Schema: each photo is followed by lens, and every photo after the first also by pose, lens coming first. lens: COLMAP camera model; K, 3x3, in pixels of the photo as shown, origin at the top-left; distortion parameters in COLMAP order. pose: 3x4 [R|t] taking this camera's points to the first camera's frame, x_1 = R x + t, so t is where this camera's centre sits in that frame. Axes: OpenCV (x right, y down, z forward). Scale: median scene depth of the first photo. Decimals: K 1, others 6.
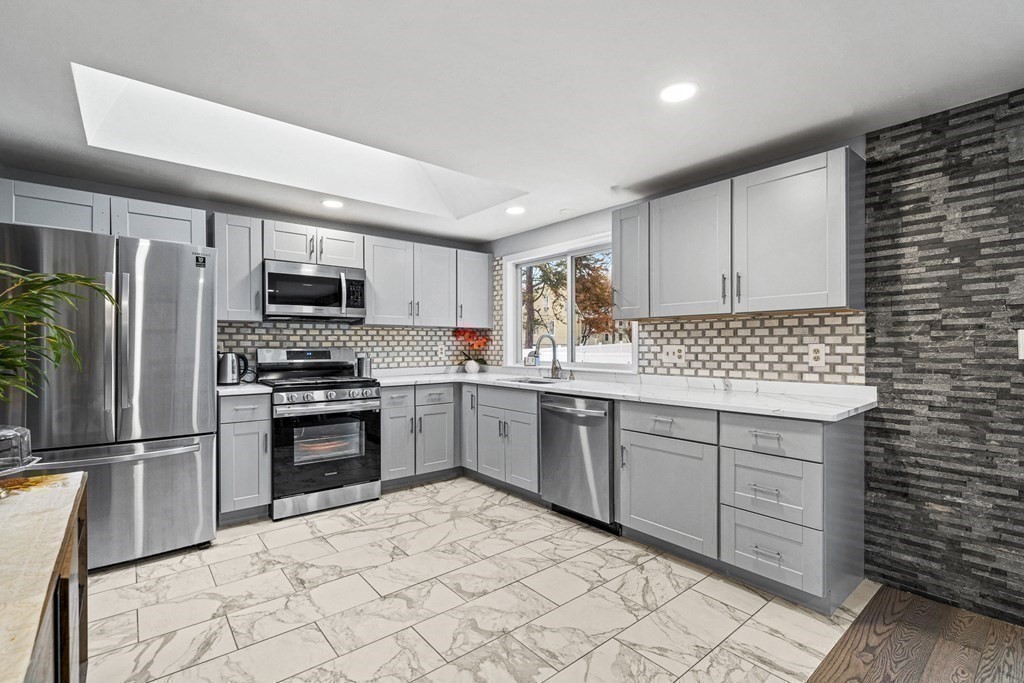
lens RADIAL K [[463.9, 0, 515.9], [0, 463.9, 348.9], [0, 0, 1]] dist [-0.005988, 0.003950]
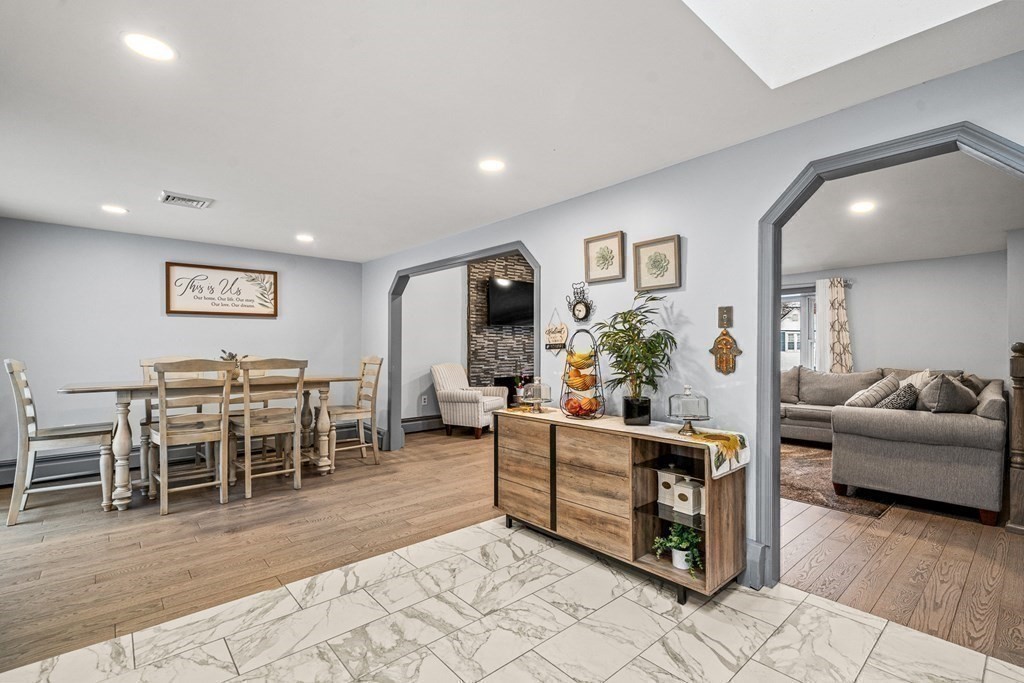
lens RADIAL K [[463.9, 0, 514.2], [0, 463.9, 344.4], [0, 0, 1]] dist [-0.005988, 0.003950]
pose [[-0.999653, -0.000058, -0.026342, -0.232788], [-0.000022, 0.999999, -0.001370, -0.010231], [0.026342, -0.001369, -0.999652, 1.493617]]
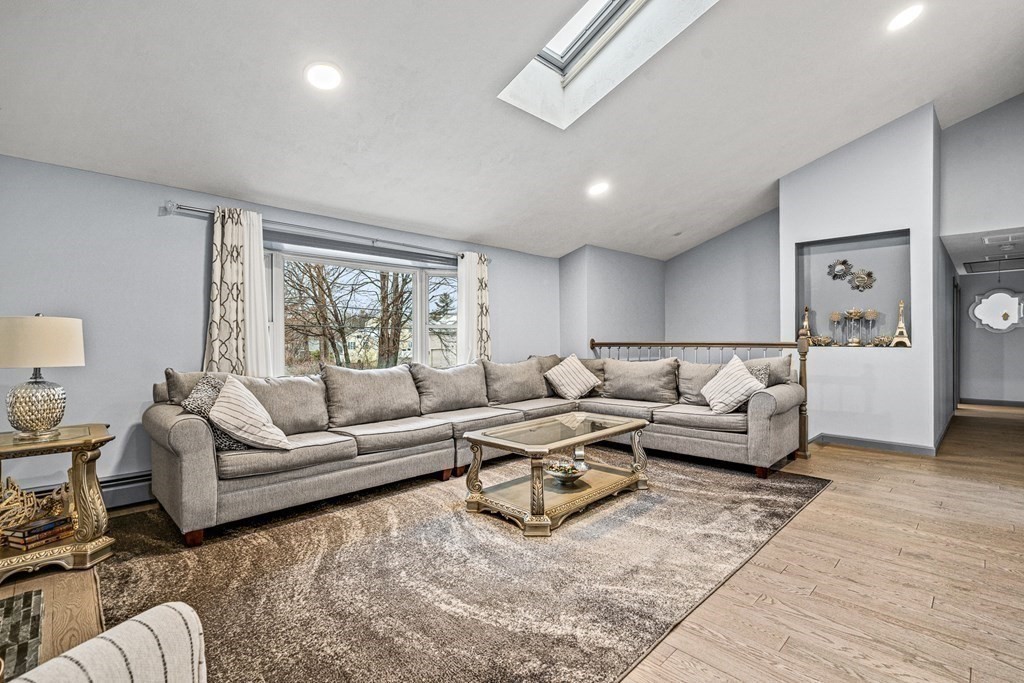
lens RADIAL K [[463.9, 0, 510.9], [0, 463.9, 343.5], [0, 0, 1]] dist [-0.005988, 0.003950]
pose [[0.076016, 0.008605, -0.997069, 0.122804], [-0.004369, 0.999956, 0.008296, 0.028575], [0.997097, 0.003726, 0.076051, -0.989523]]
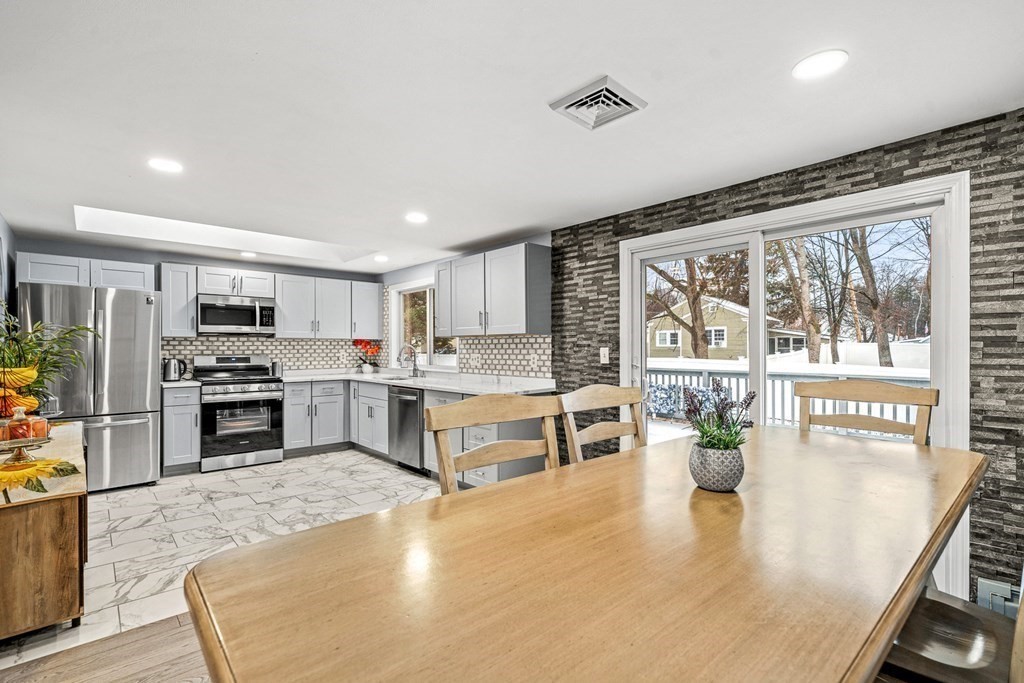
lens RADIAL K [[463.9, 0, 513.9], [0, 463.9, 350.5], [0, 0, 1]] dist [-0.005988, 0.003950]
pose [[0.998925, 0.000238, 0.046365, 0.523102], [-0.000140, 0.999998, -0.002119, -0.020375], [-0.046366, 0.002110, 0.998922, -0.678838]]
